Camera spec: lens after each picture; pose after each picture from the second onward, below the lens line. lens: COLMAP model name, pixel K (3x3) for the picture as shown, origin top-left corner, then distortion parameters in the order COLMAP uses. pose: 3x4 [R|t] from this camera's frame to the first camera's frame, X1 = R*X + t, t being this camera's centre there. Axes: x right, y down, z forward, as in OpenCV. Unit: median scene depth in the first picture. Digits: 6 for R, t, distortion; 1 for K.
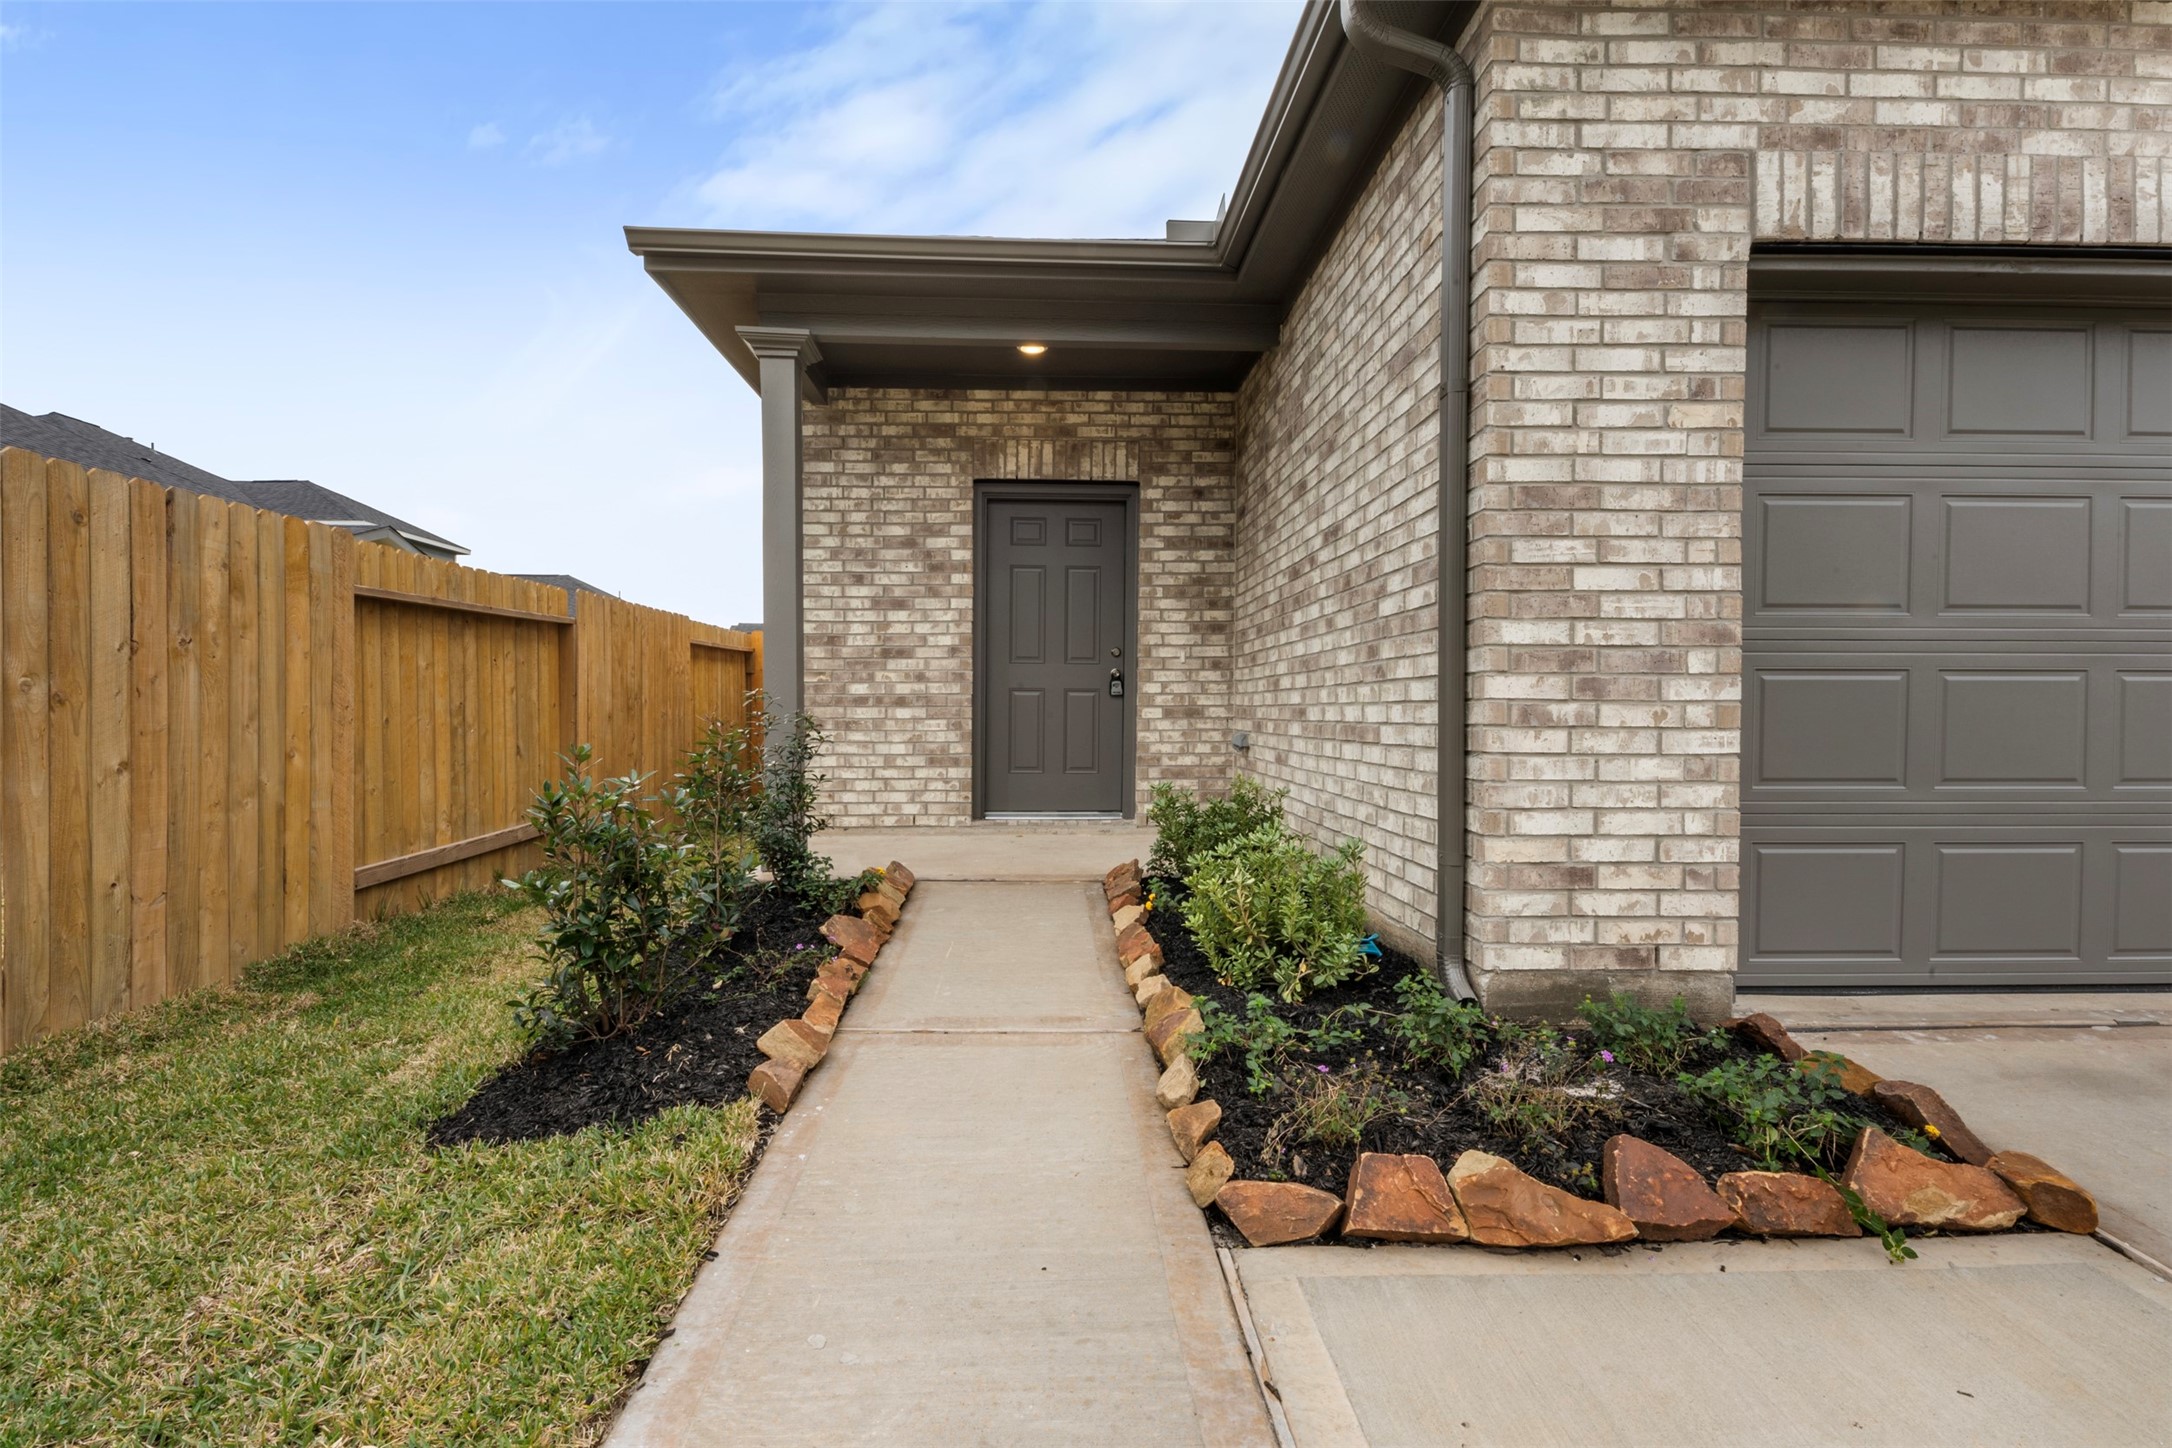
lens RADIAL K [[944.5, 0, 1086.0], [0, 944.5, 724.0], [0, 0, 1]] dist [0.013280, -0.000806]
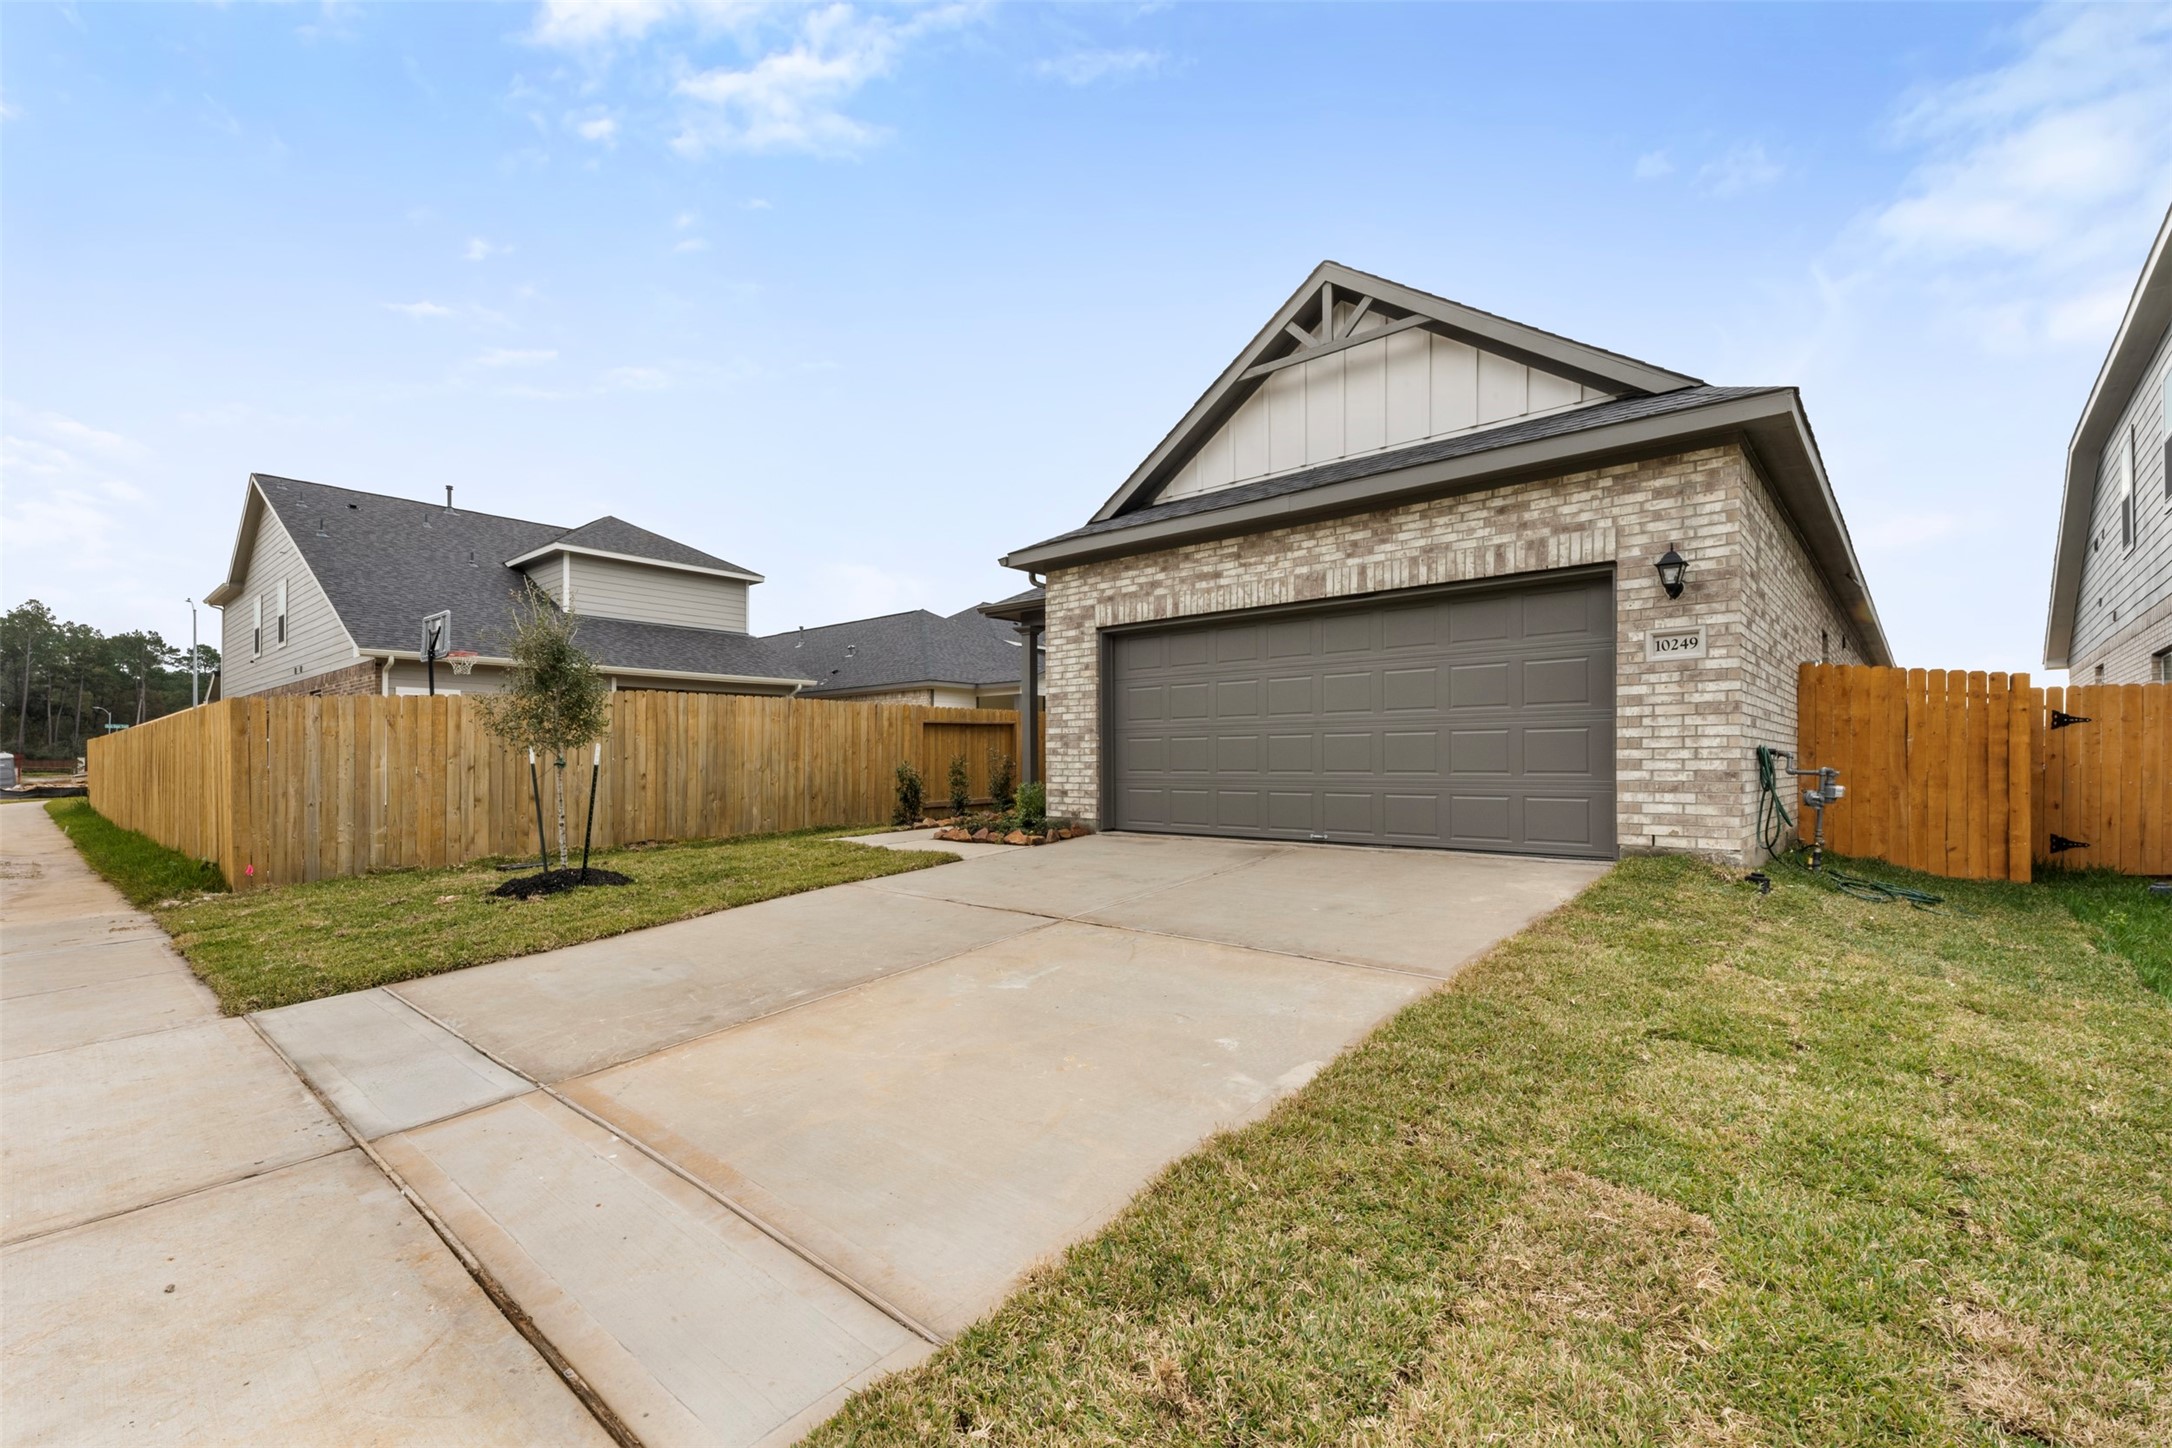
lens RADIAL K [[940.7, 0, 1080.5], [0, 940.7, 750.0], [0, 0, 1]] dist [0.013394, -0.000510]
pose [[0.717554, -0.013522, -0.696372, 3.246010], [-0.010437, 0.999491, -0.030162, 0.099471], [0.696425, 0.028910, 0.717047, -1.723303]]
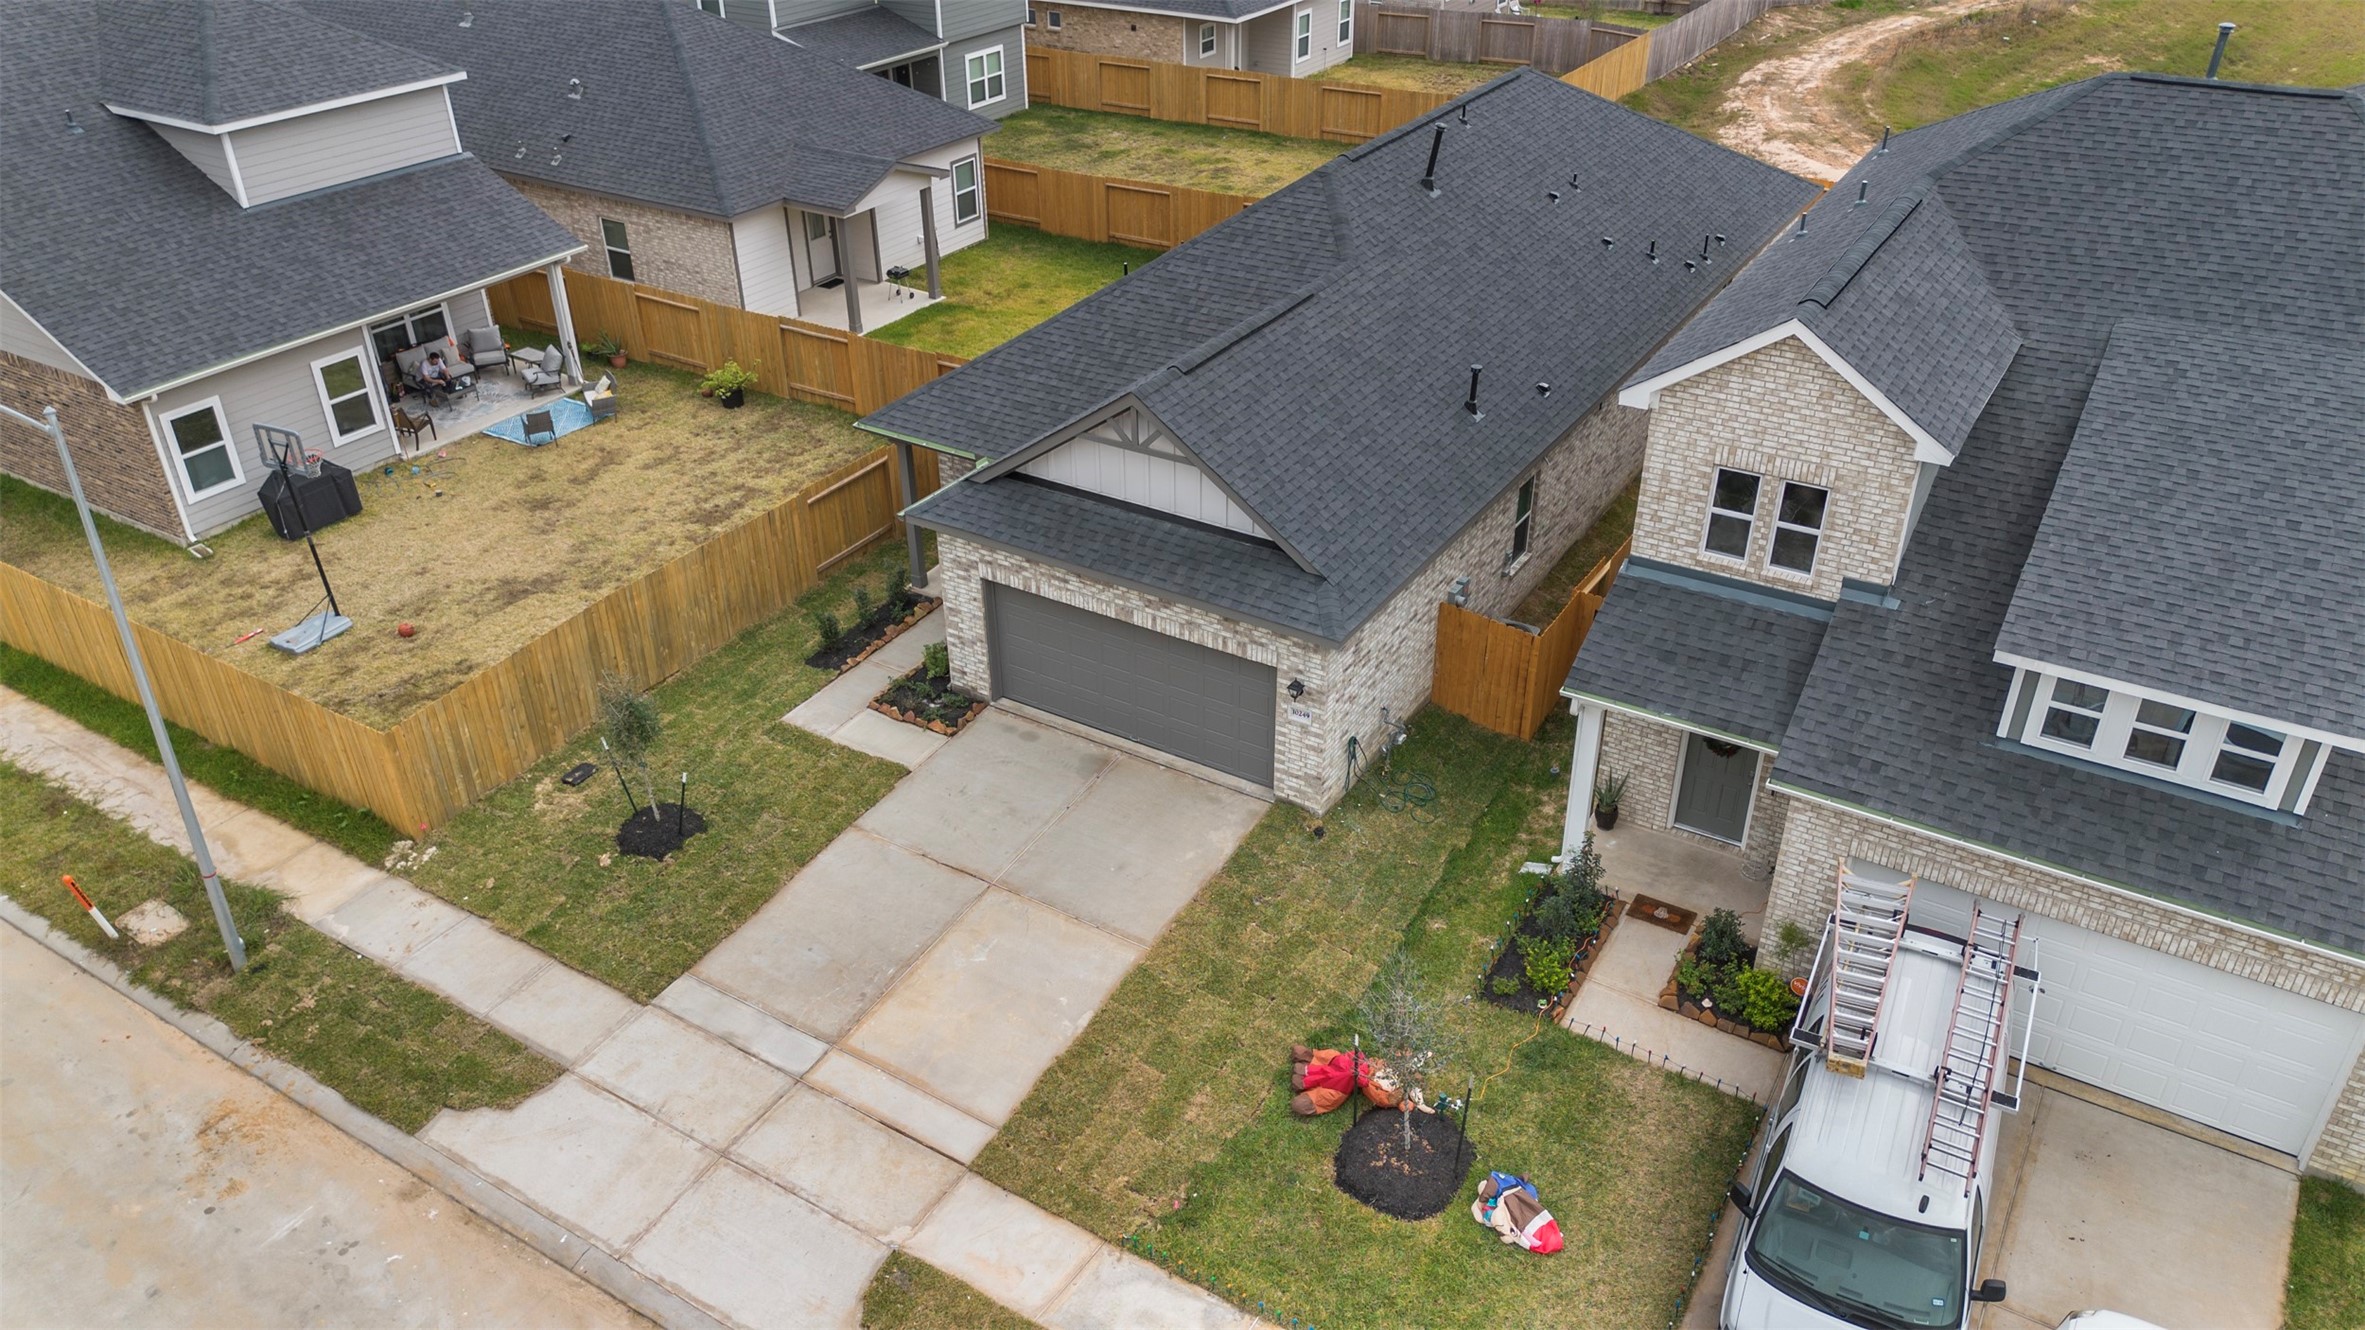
lens RADIAL K [[1643.7, 0, 1182.5], [0, 1643.7, 665.0], [0, 0, 1]] dist [0.238765, -0.450105]
pose [[0.825037, 0.286546, -0.487037, 6.069103], [0.000235, 0.861719, 0.507386, -4.611656], [0.565078, -0.418726, 0.710883, -4.926259]]
